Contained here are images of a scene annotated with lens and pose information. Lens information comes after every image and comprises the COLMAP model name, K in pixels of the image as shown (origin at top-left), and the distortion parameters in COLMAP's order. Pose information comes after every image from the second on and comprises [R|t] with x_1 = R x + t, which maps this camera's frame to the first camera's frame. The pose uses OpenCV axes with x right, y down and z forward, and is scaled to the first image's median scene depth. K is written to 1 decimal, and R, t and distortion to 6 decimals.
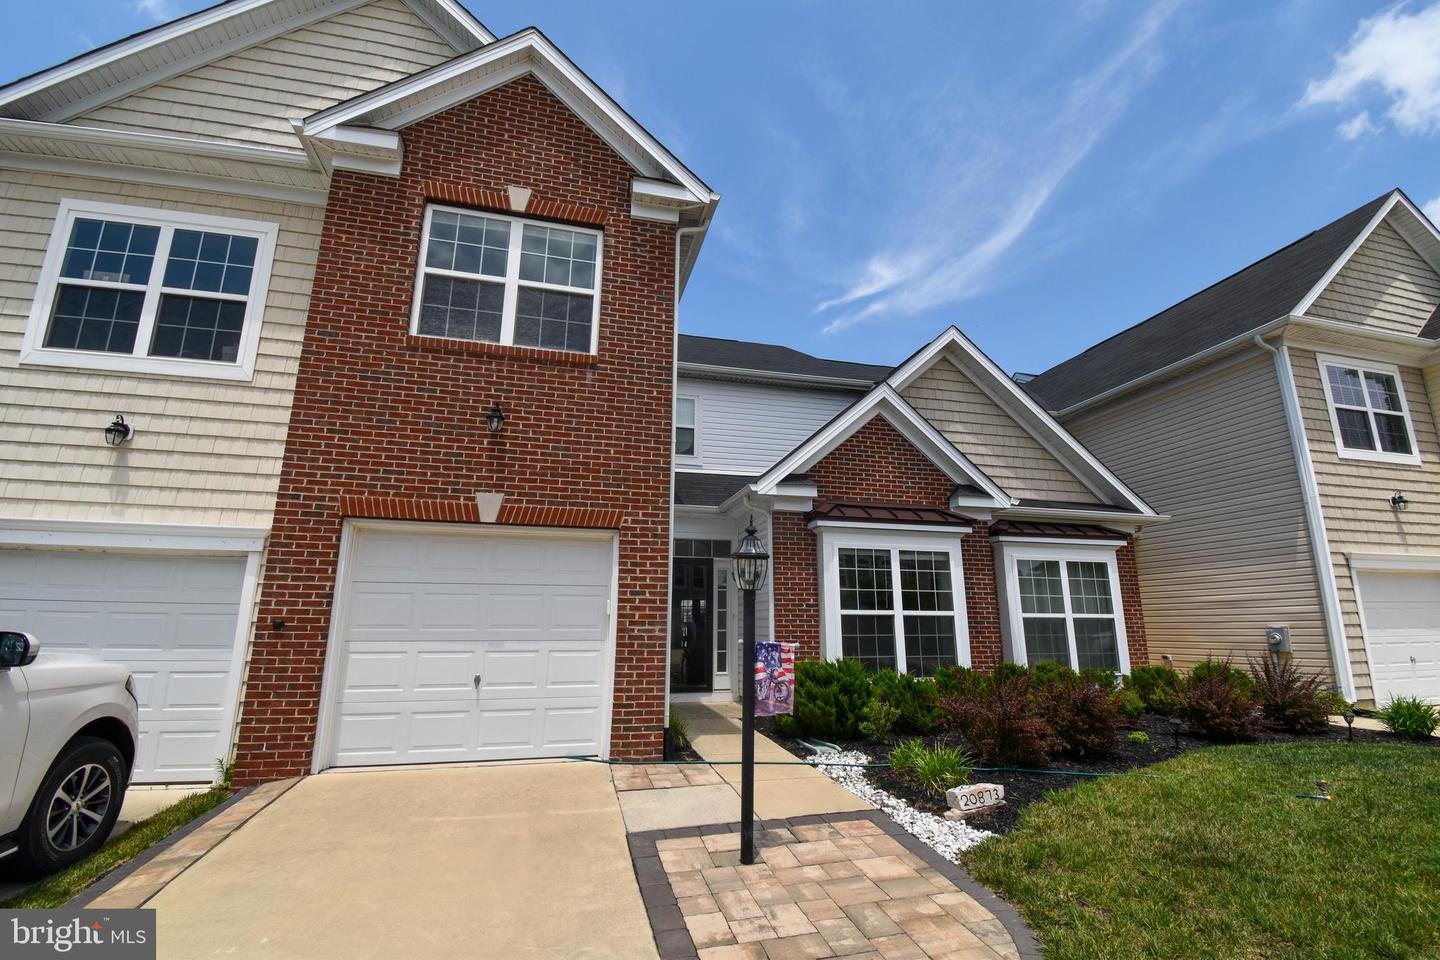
lens RADIAL K [[642.7, 0, 721.3], [0, 642.7, 474.3], [0, 0, 1]] dist [-0.002673, -0.009153]
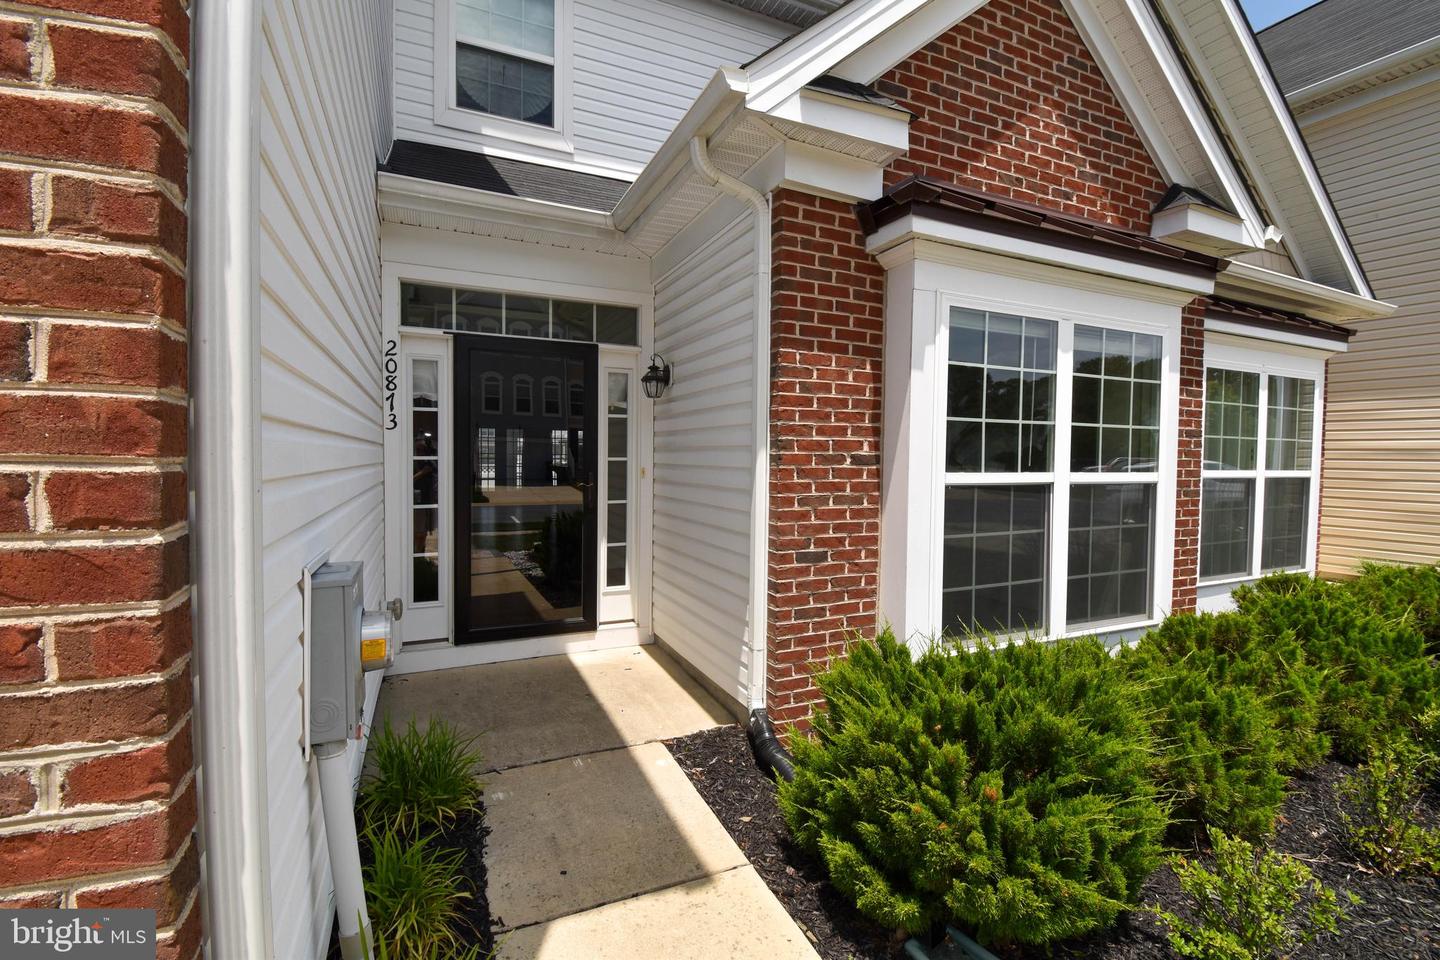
lens RADIAL K [[642.7, 0, 729.4], [0, 642.7, 473.0], [0, 0, 1]] dist [-0.002673, -0.009153]
pose [[0.981390, -0.000489, 0.192025, -0.009704], [-0.049063, 0.966168, 0.253205, 0.117467], [-0.185652, -0.257914, 0.948163, 0.641401]]
